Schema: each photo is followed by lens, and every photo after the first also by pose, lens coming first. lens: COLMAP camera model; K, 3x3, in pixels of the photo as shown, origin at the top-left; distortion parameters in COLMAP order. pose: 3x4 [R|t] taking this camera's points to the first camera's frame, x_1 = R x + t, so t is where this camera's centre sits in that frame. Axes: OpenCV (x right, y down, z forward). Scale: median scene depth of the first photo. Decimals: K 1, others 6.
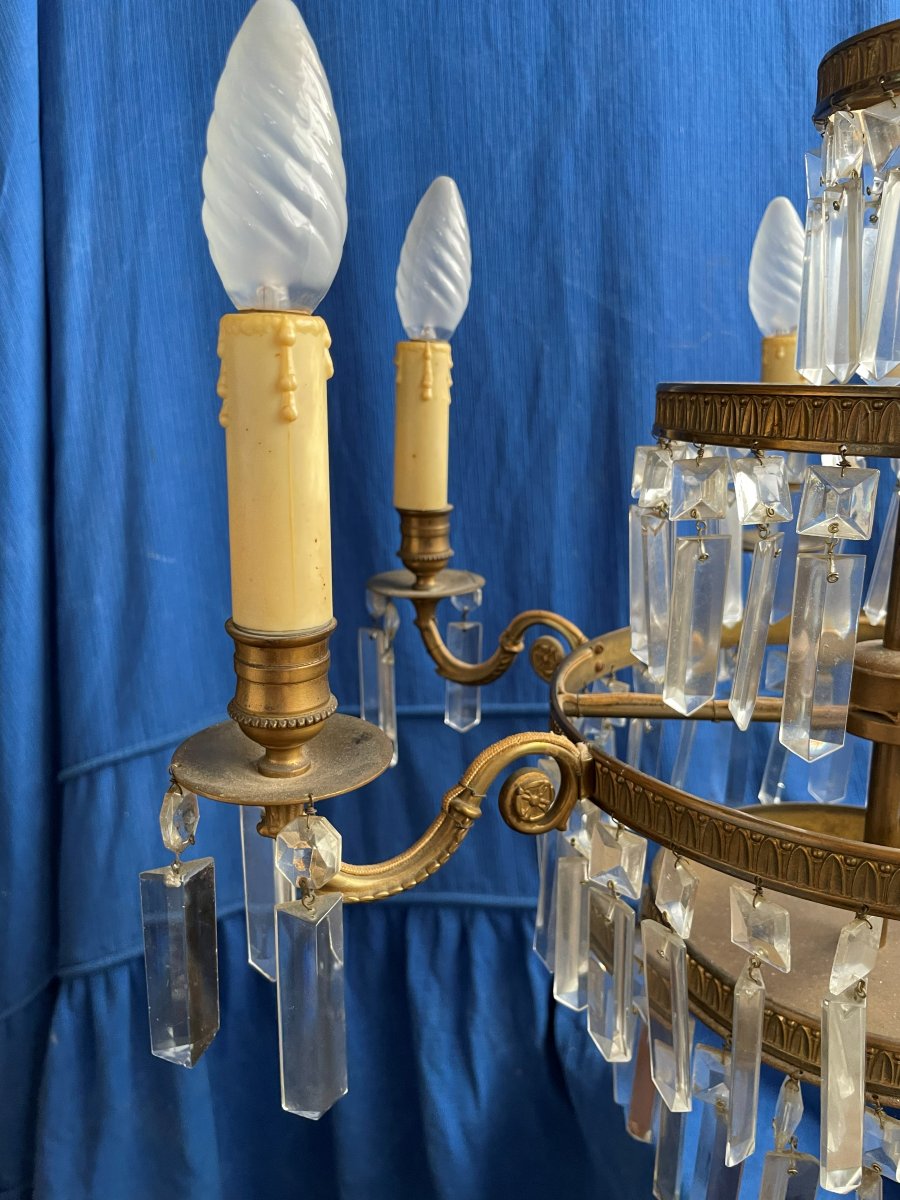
lens RADIAL K [[926.4, 0, 449.9], [0, 926.4, 622.2], [0, 0, 1]] dist [0.037165, -0.059472]
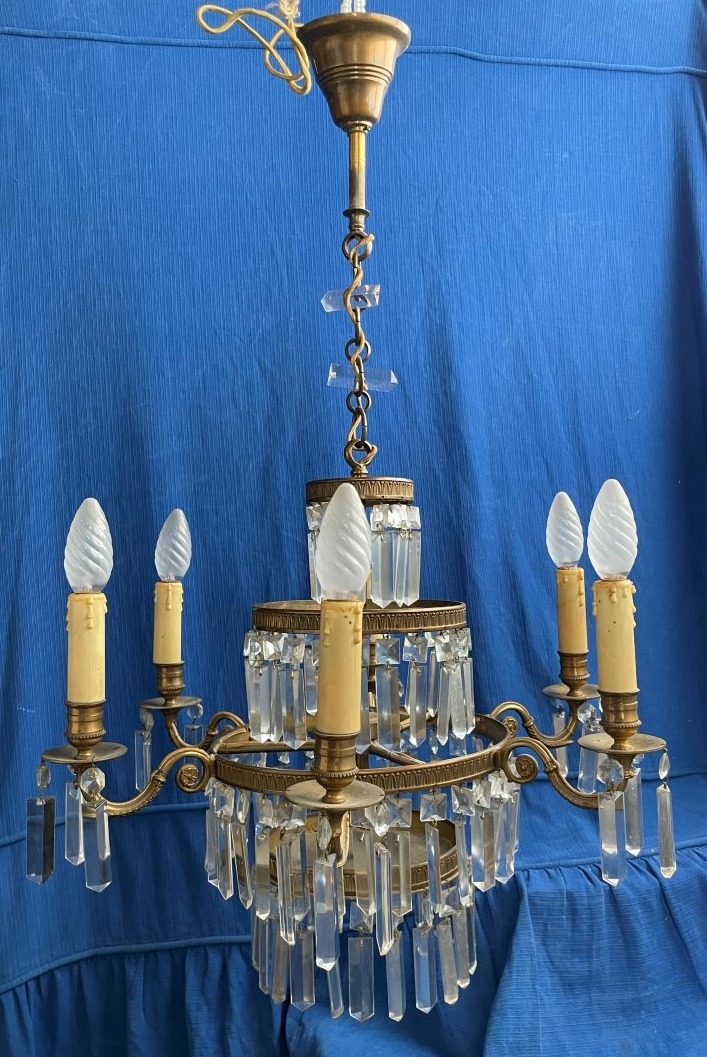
lens RADIAL K [[898.2, 0, 355.7], [0, 898.2, 539.2], [0, 0, 1]] dist [0.020645, -0.044539]
pose [[0.997286, -0.024661, 0.069371, 0.145095], [0.043239, 0.958803, -0.280761, 0.106278], [-0.059589, 0.282999, 0.957267, -0.568483]]
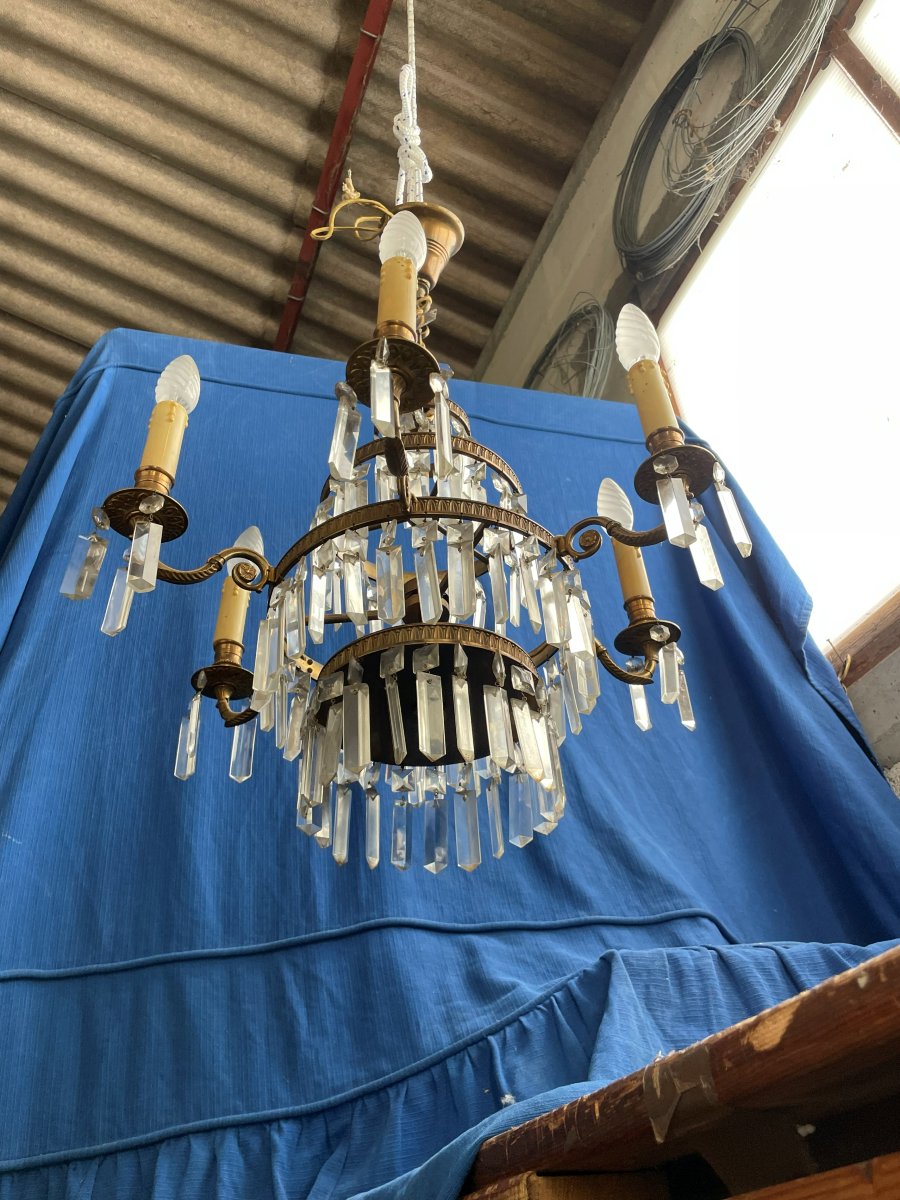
lens RADIAL K [[902.7, 0, 450.0], [0, 902.7, 600.0], [0, 0, 1]] dist [0.045452, -0.095332]
pose [[0.987357, 0.050162, 0.150366, 0.093286], [0.091584, 0.593719, -0.799444, 0.873953], [-0.129377, 0.803107, 0.581618, -0.080793]]
